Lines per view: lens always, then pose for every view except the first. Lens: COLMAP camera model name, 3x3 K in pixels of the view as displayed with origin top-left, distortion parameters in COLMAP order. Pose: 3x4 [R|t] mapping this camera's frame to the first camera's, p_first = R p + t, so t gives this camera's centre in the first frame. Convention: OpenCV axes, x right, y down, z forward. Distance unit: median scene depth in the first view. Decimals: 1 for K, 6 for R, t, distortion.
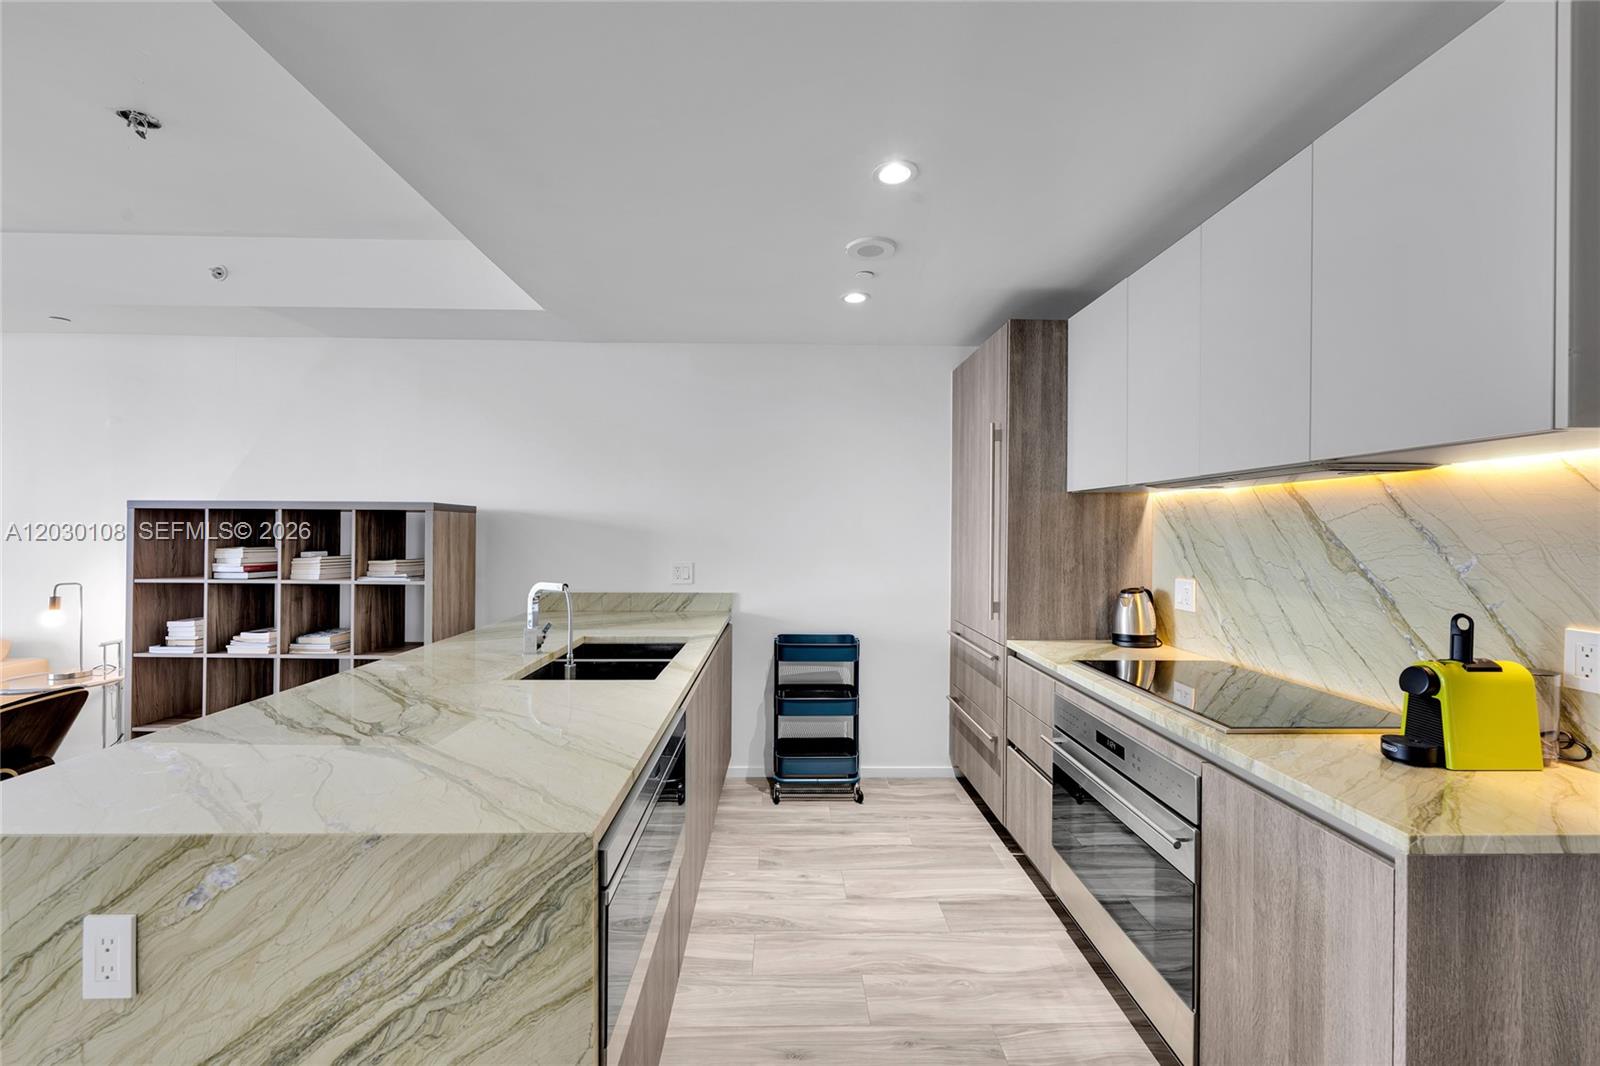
lens RADIAL K [[631.3, 0, 793.9], [0, 631.3, 532.2], [0, 0, 1]] dist [-0.002143, -0.000049]
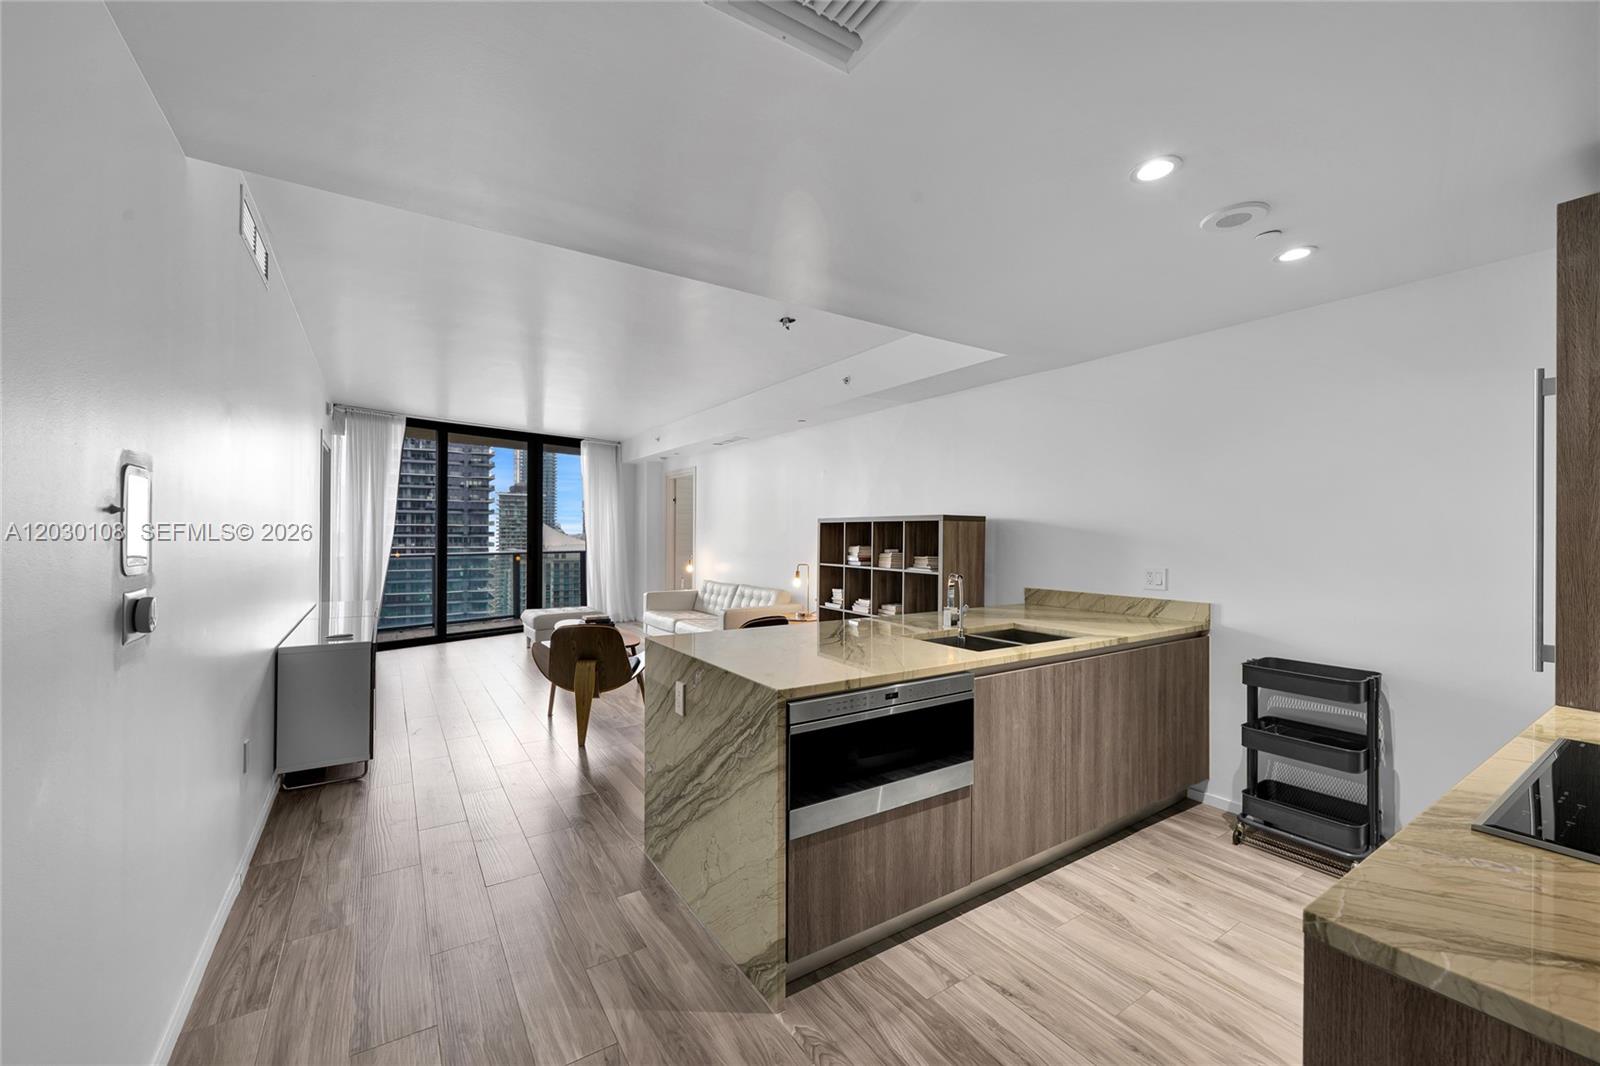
lens RADIAL K [[631.3, 0, 793.9], [0, 631.3, 532.2], [0, 0, 1]] dist [-0.002143, -0.000049]
pose [[0.527260, -0.005301, -0.849688, 0.416521], [-0.002790, 0.999964, -0.007970, 0.002178], [0.849700, 0.006573, 0.527226, 0.006169]]
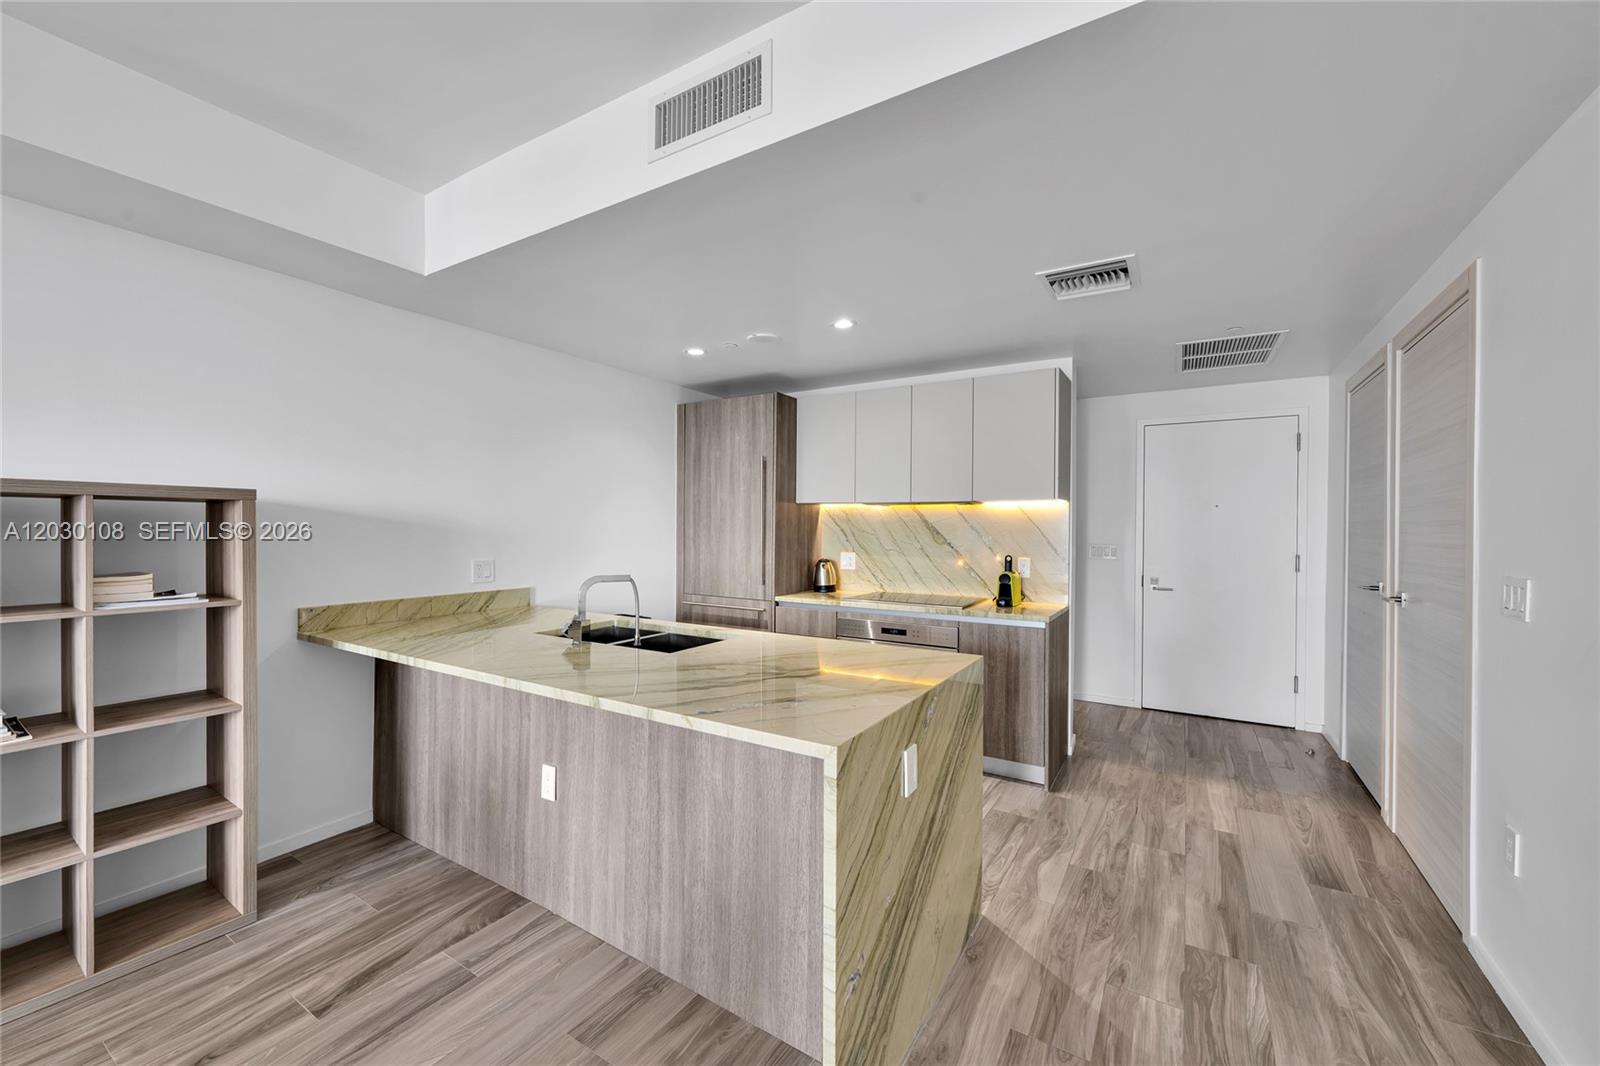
lens RADIAL K [[631.3, 0, 793.9], [0, 631.3, 532.2], [0, 0, 1]] dist [-0.002143, -0.000049]
pose [[0.546575, -0.010361, 0.837346, -0.834160], [0.000391, 0.999927, 0.012118, -0.006945], [-0.837410, -0.006295, 0.546539, 0.091015]]
